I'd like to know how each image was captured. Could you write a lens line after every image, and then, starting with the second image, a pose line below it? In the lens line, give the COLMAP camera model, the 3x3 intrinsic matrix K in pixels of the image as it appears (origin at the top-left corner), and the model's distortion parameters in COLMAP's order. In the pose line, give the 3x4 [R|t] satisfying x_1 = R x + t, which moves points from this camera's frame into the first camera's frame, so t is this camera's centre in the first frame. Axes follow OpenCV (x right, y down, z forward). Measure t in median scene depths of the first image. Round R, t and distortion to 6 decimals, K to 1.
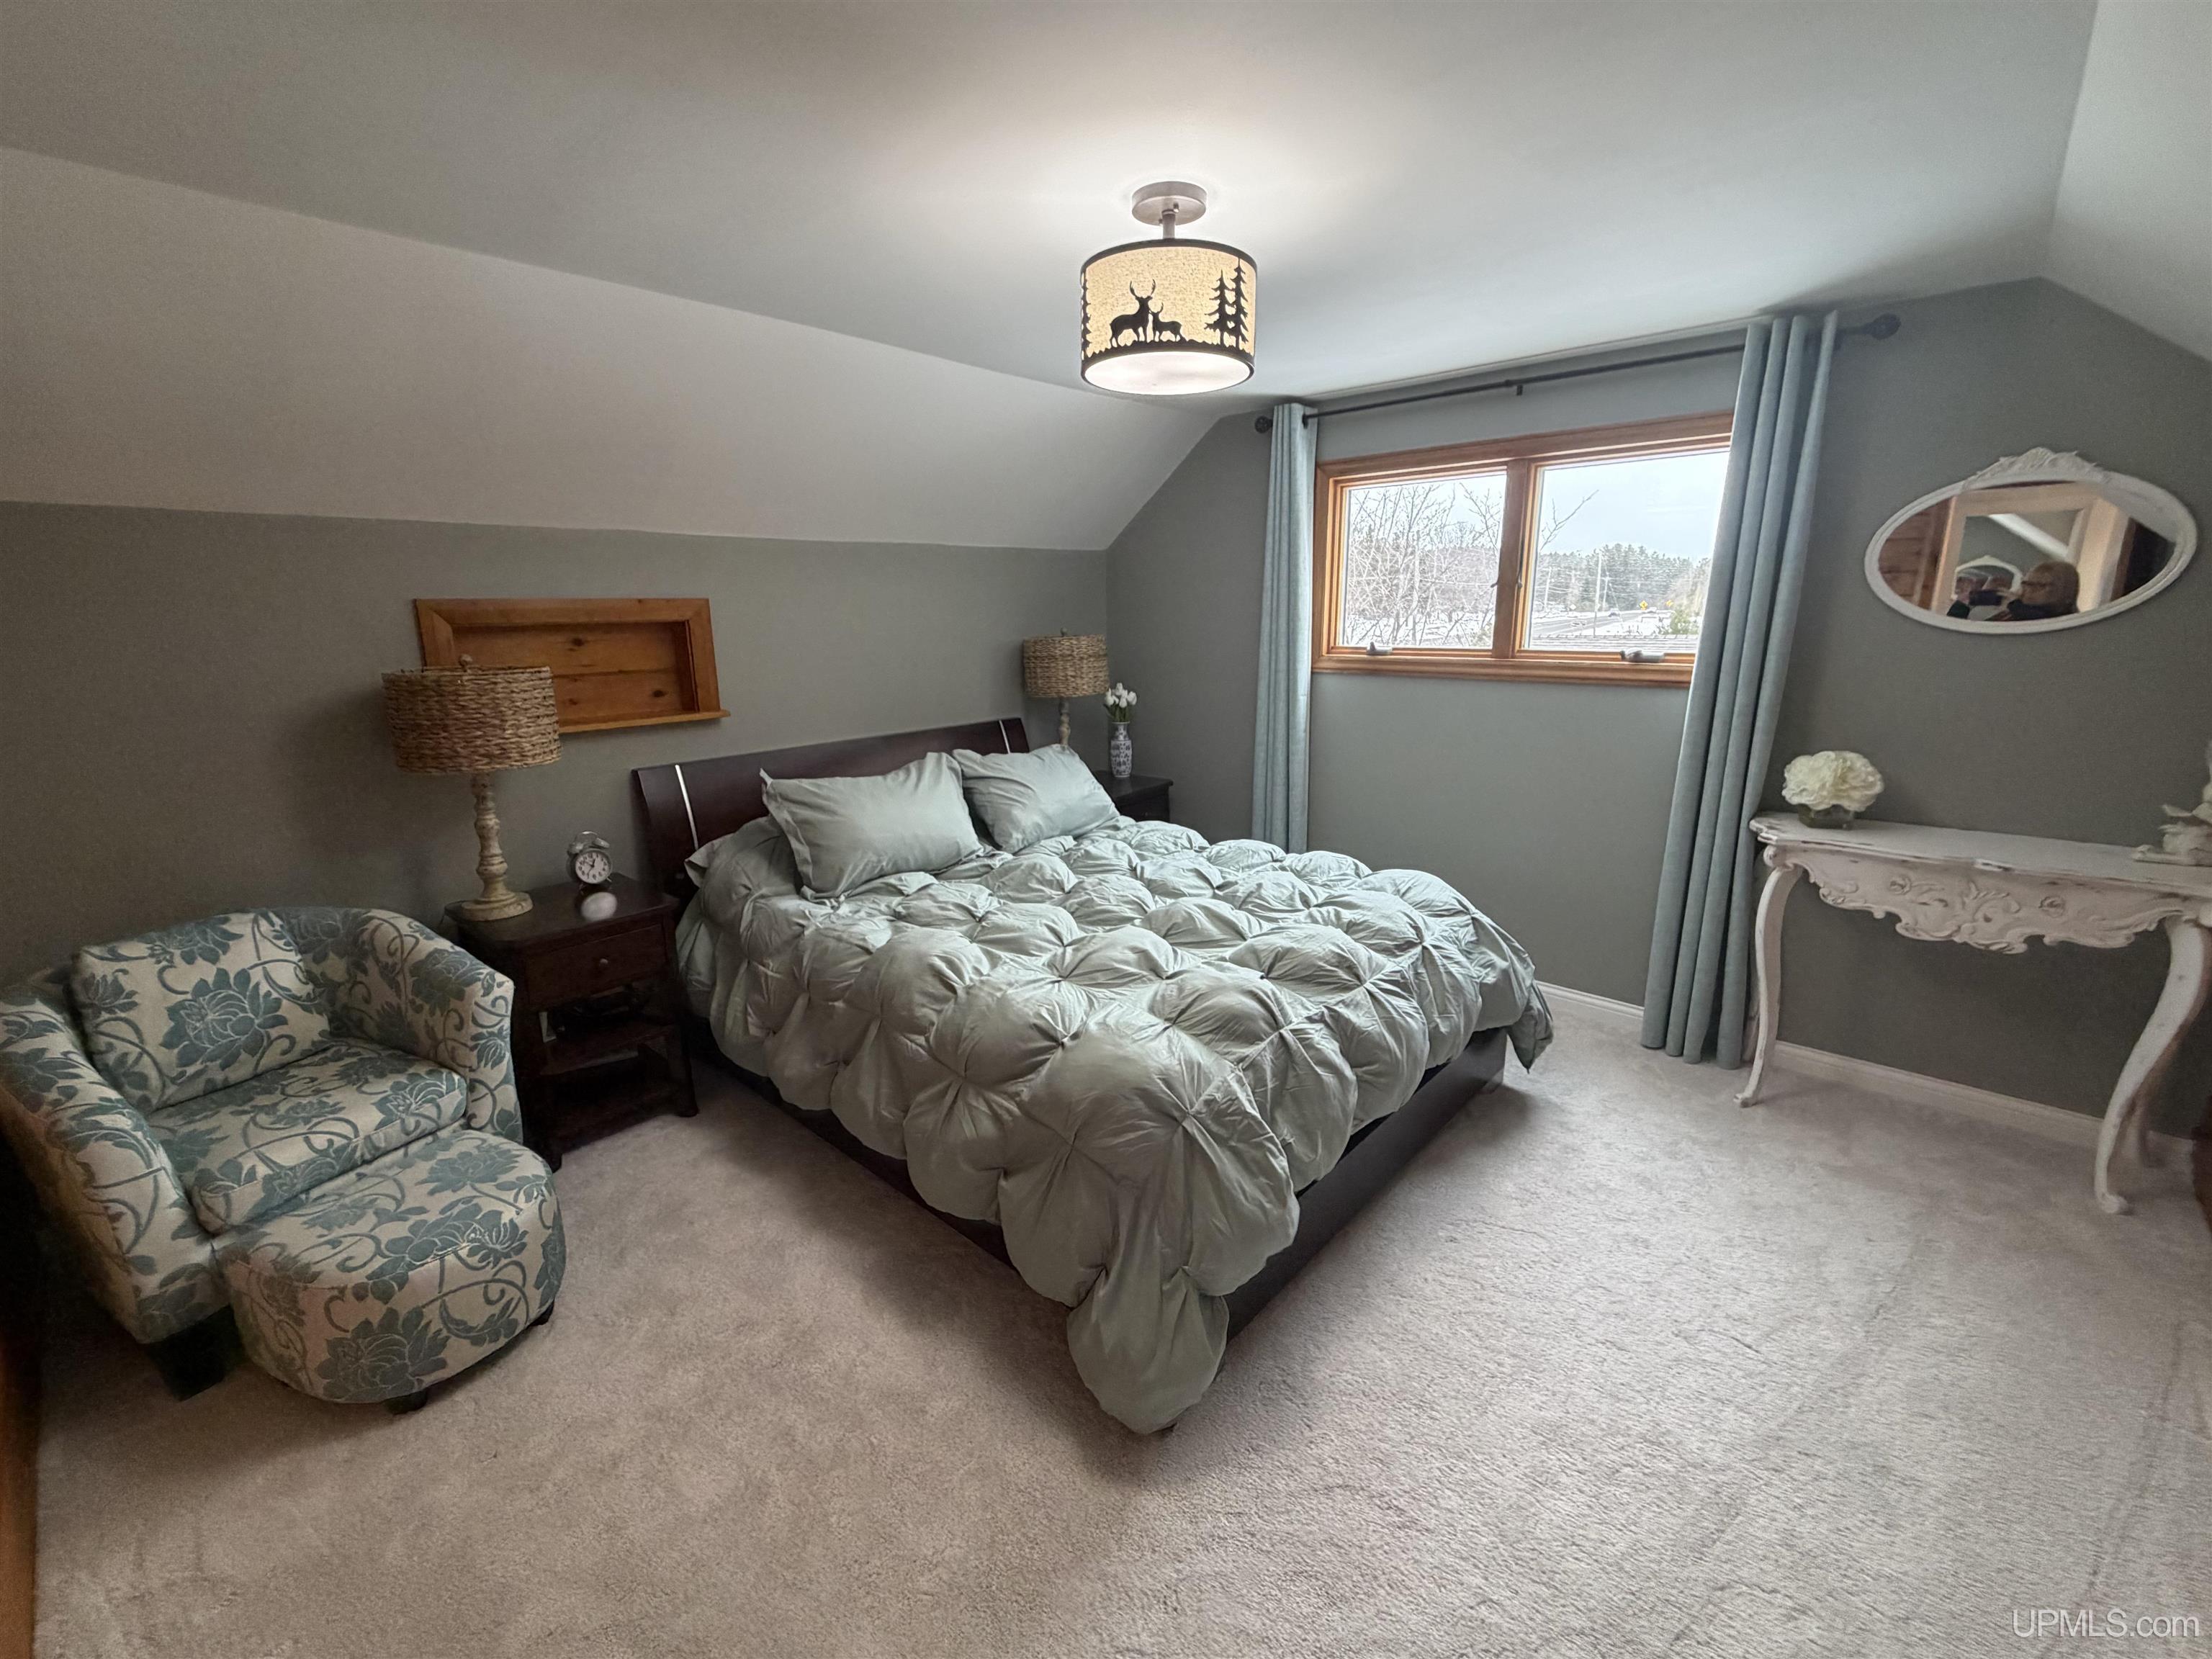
lens RADIAL K [[914.9, 0, 1103.4], [0, 914.9, 821.4], [0, 0, 1]] dist [-0.001437, -0.000059]
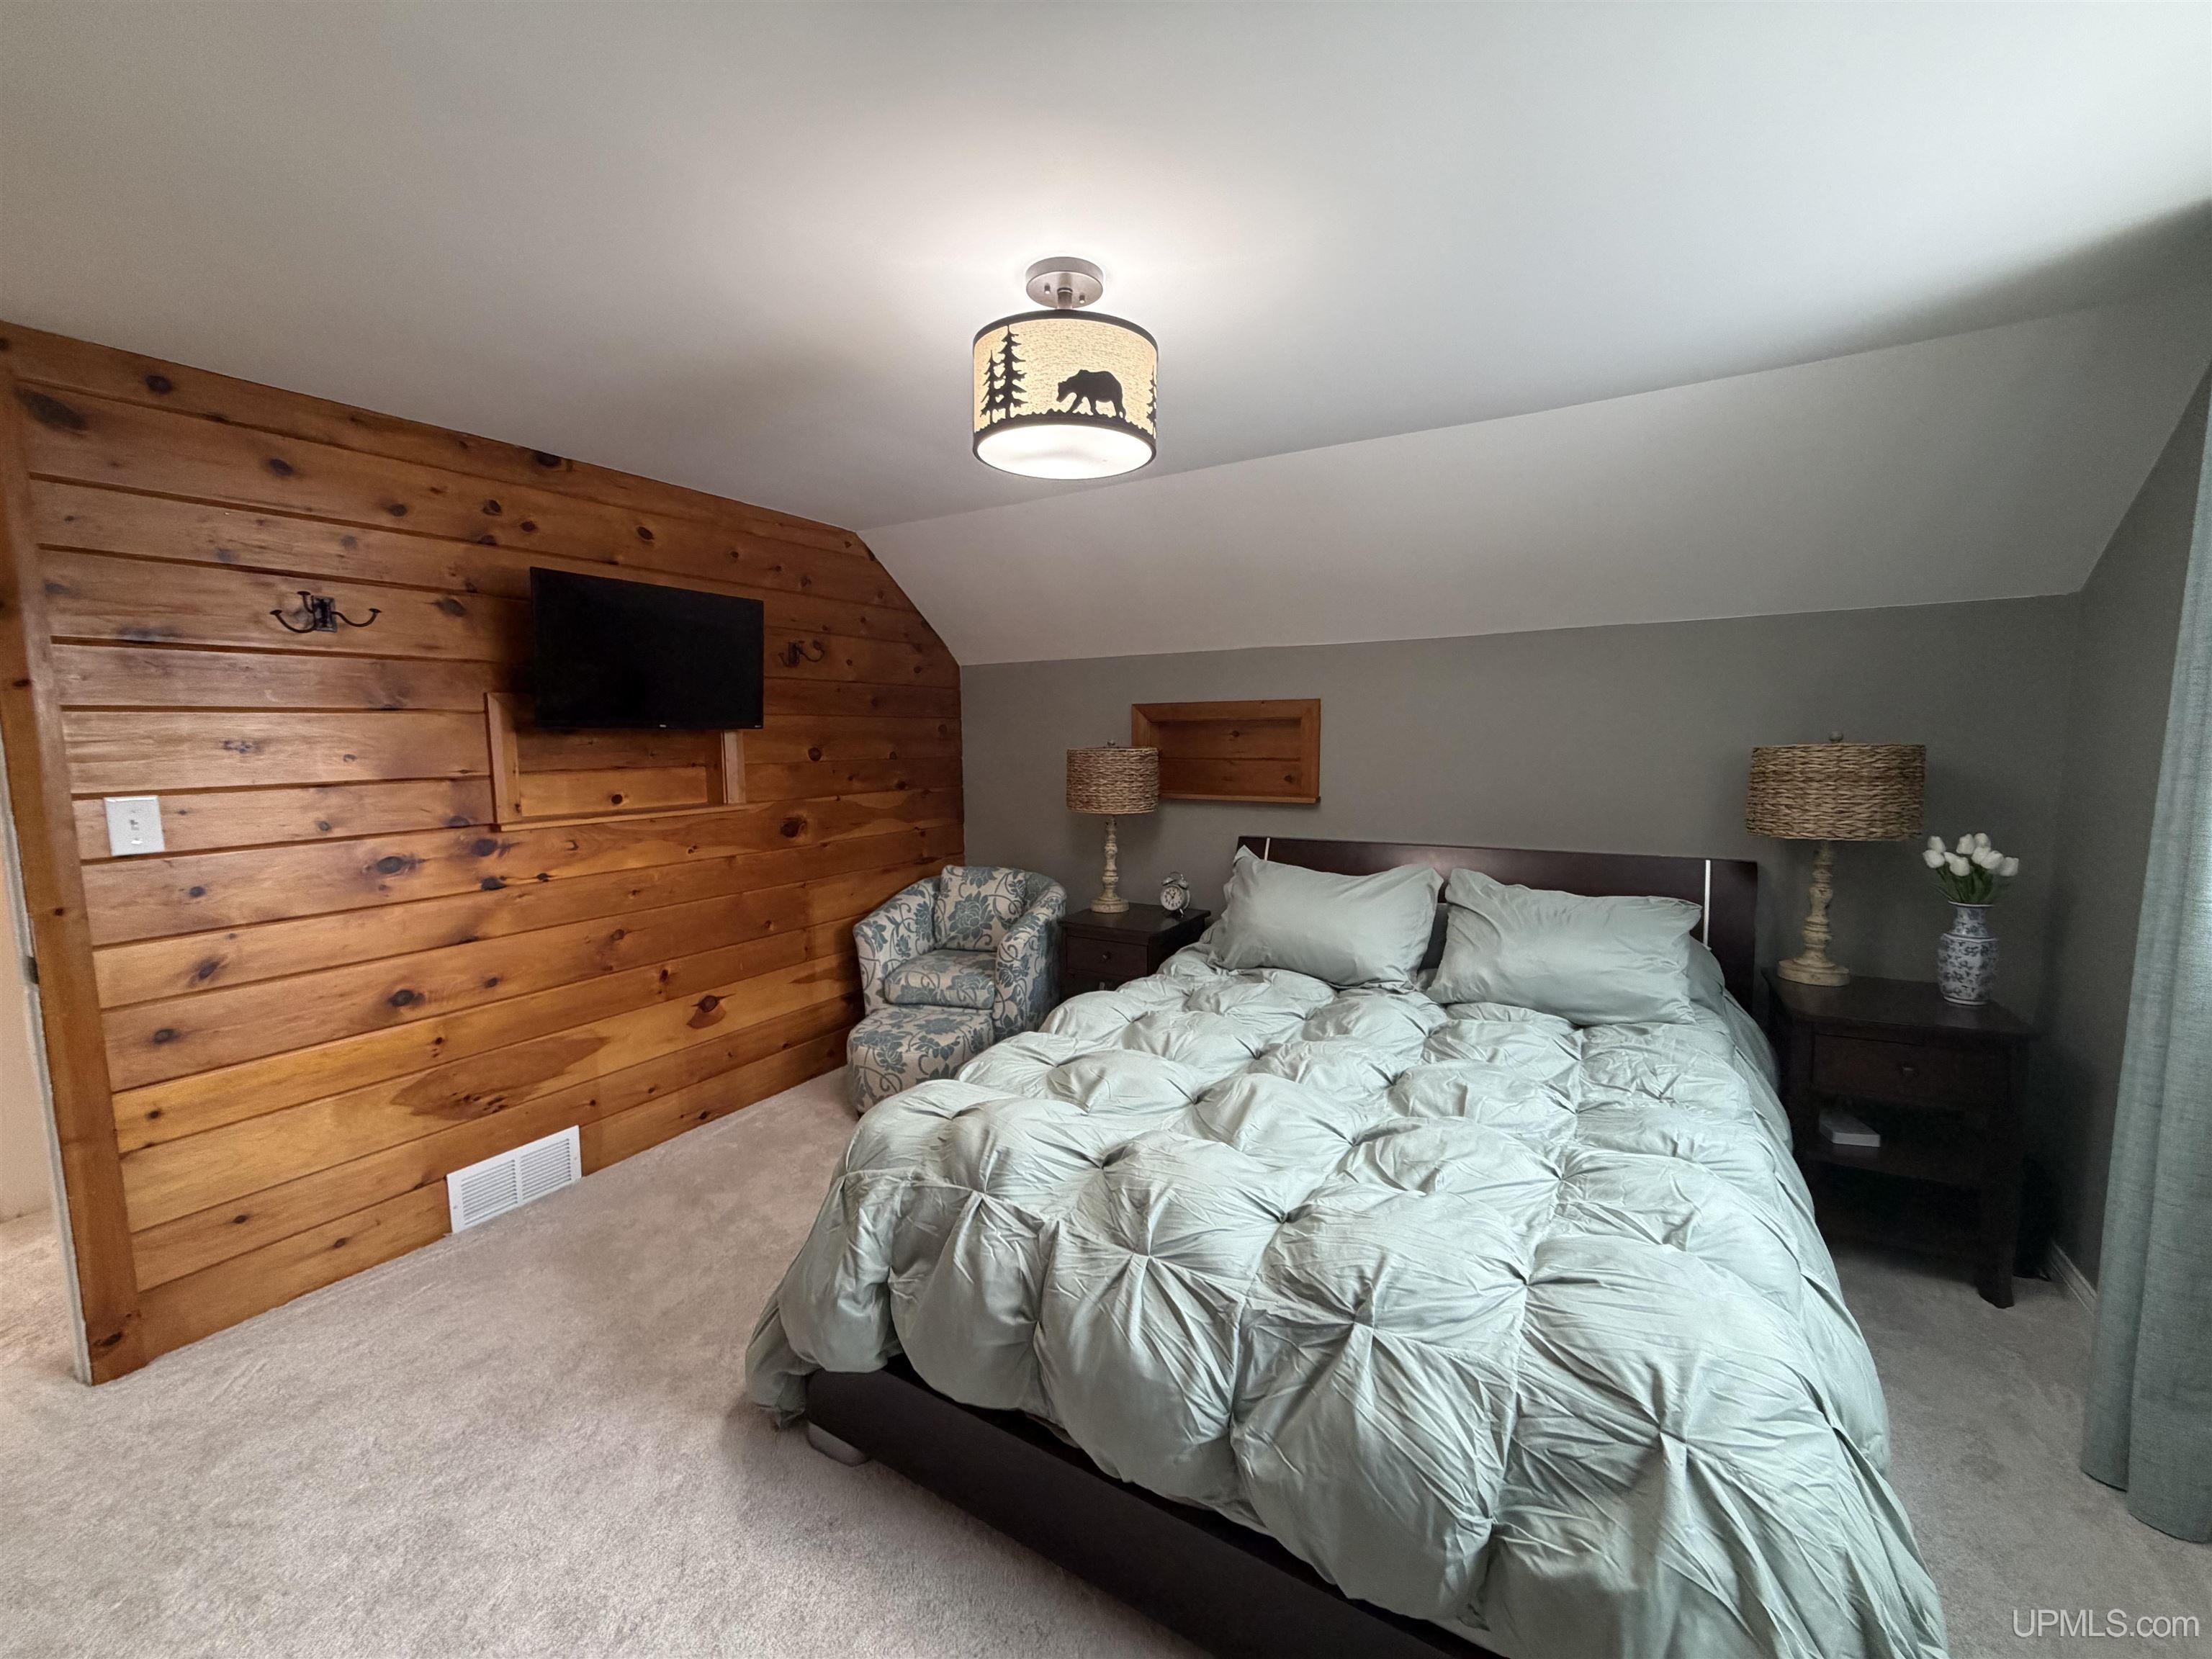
lens RADIAL K [[880.3, 0, 1097.2], [0, 880.3, 826.0], [0, 0, 1]] dist [-0.000575, 0.000208]
pose [[0.192295, 0.115991, -0.974458, 0.977723], [-0.217168, 0.973400, 0.073011, -0.181368], [0.957006, 0.197582, 0.212369, 0.886499]]
